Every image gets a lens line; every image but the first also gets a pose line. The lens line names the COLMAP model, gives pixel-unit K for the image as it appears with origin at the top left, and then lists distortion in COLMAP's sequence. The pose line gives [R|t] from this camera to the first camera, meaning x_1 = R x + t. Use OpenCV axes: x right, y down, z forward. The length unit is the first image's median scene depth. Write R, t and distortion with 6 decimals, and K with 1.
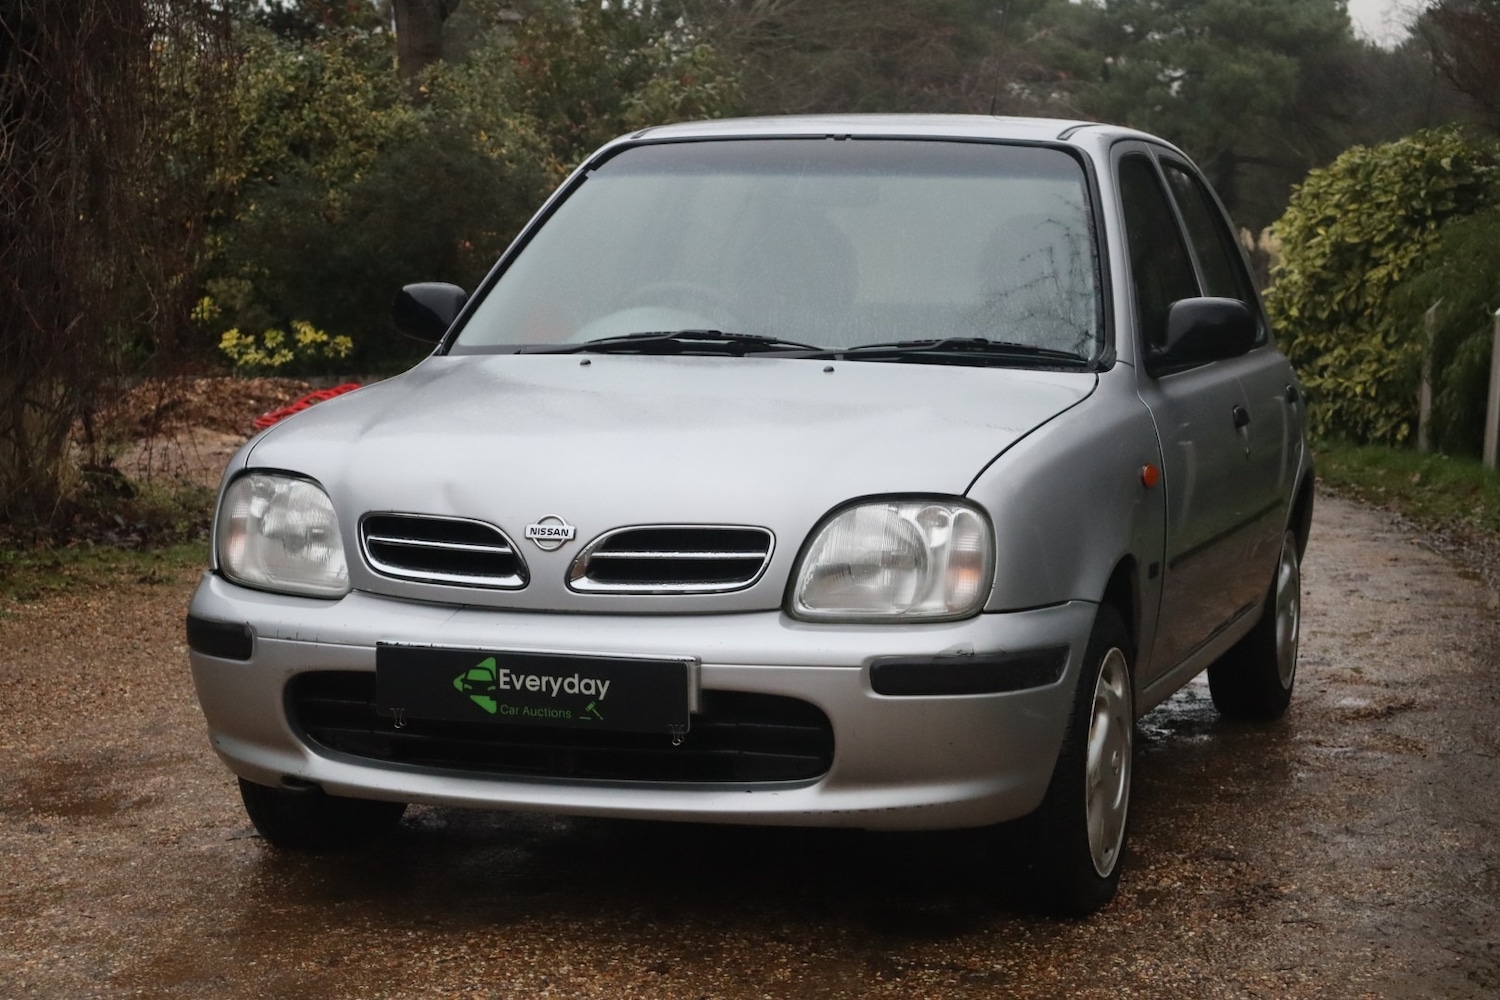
lens RADIAL K [[2971.8, 0, 750.0], [0, 2971.8, 500.0], [0, 0, 1]] dist [0.003564, -0.056648]
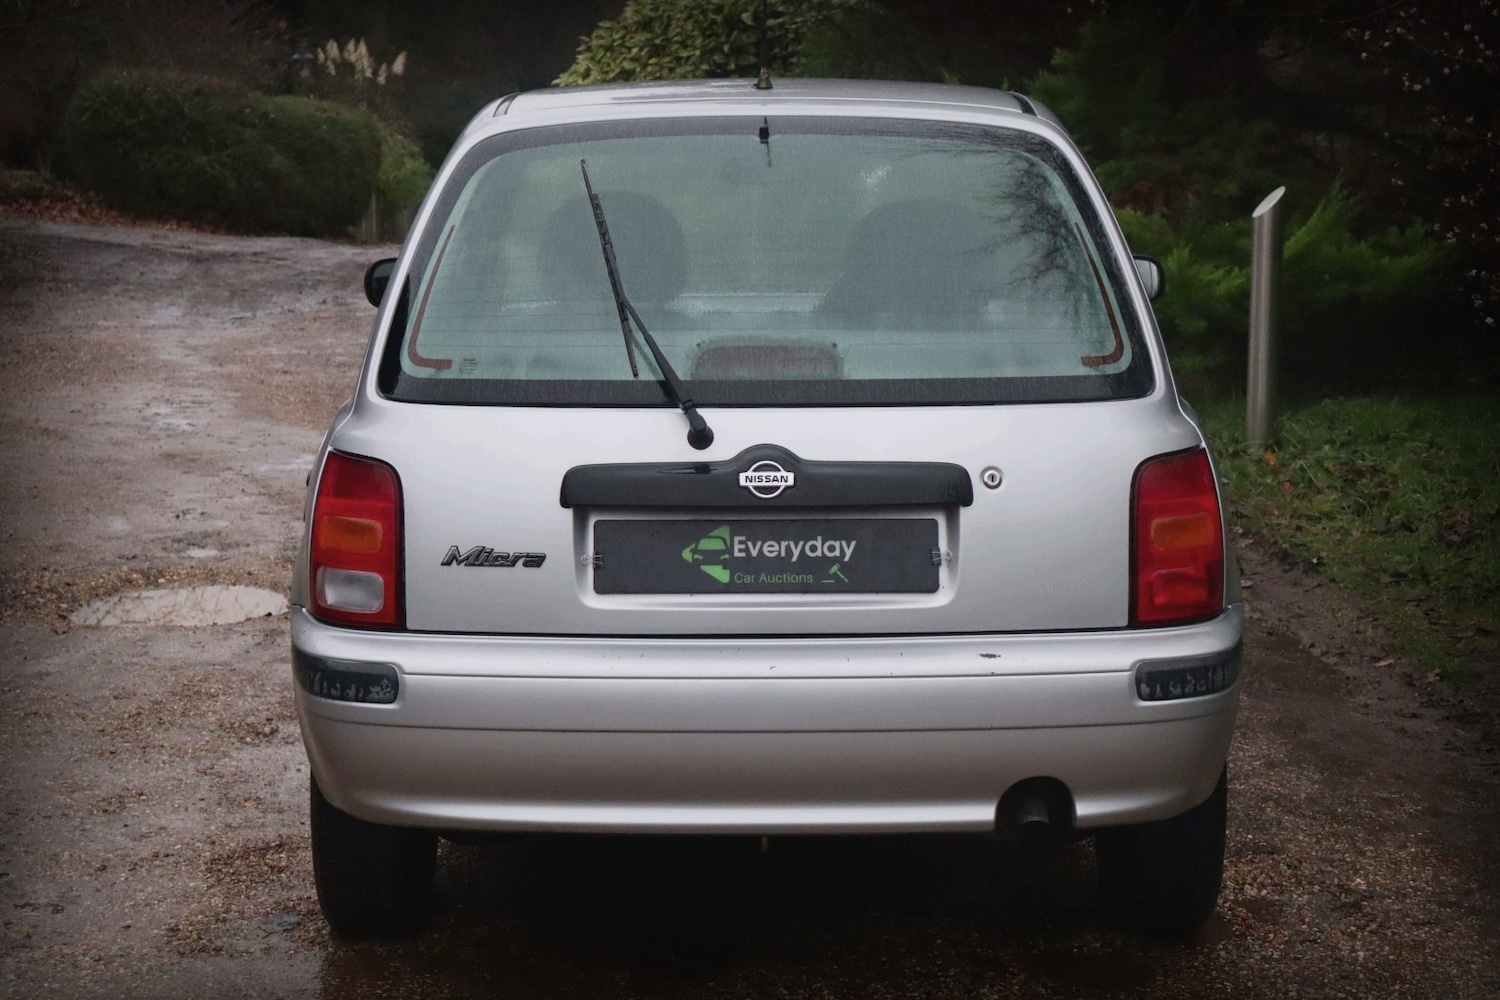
lens RADIAL K [[2971.8, 0, 750.0], [0, 2971.8, 500.0], [0, 0, 1]] dist [0.003564, -0.056648]
pose [[0.945189, -0.060550, 0.320861, -0.296344], [0.038485, 0.996465, 0.074673, -0.074618], [-0.324249, -0.058232, 0.944178, 0.098650]]
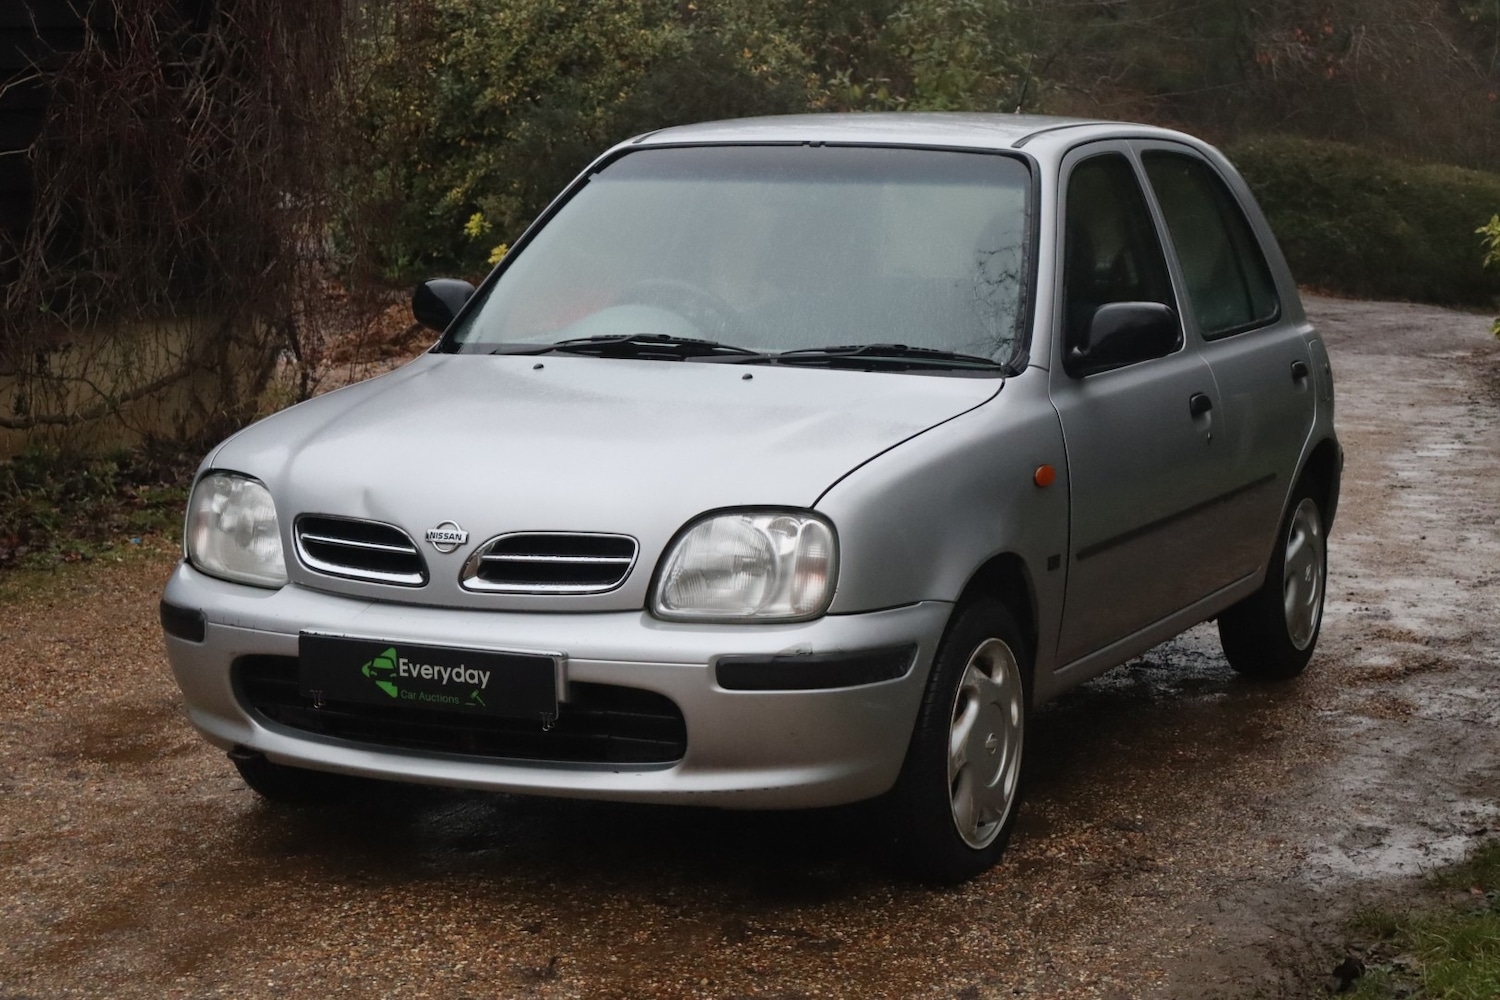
lens RADIAL K [[2971.8, 0, 750.0], [0, 2971.8, 500.0], [0, 0, 1]] dist [0.003564, -0.056648]
pose [[0.992091, 0.009119, -0.125187, 0.145629], [-0.003997, 0.999147, 0.041105, -0.038566], [0.125455, -0.040279, 0.991281, -0.073180]]
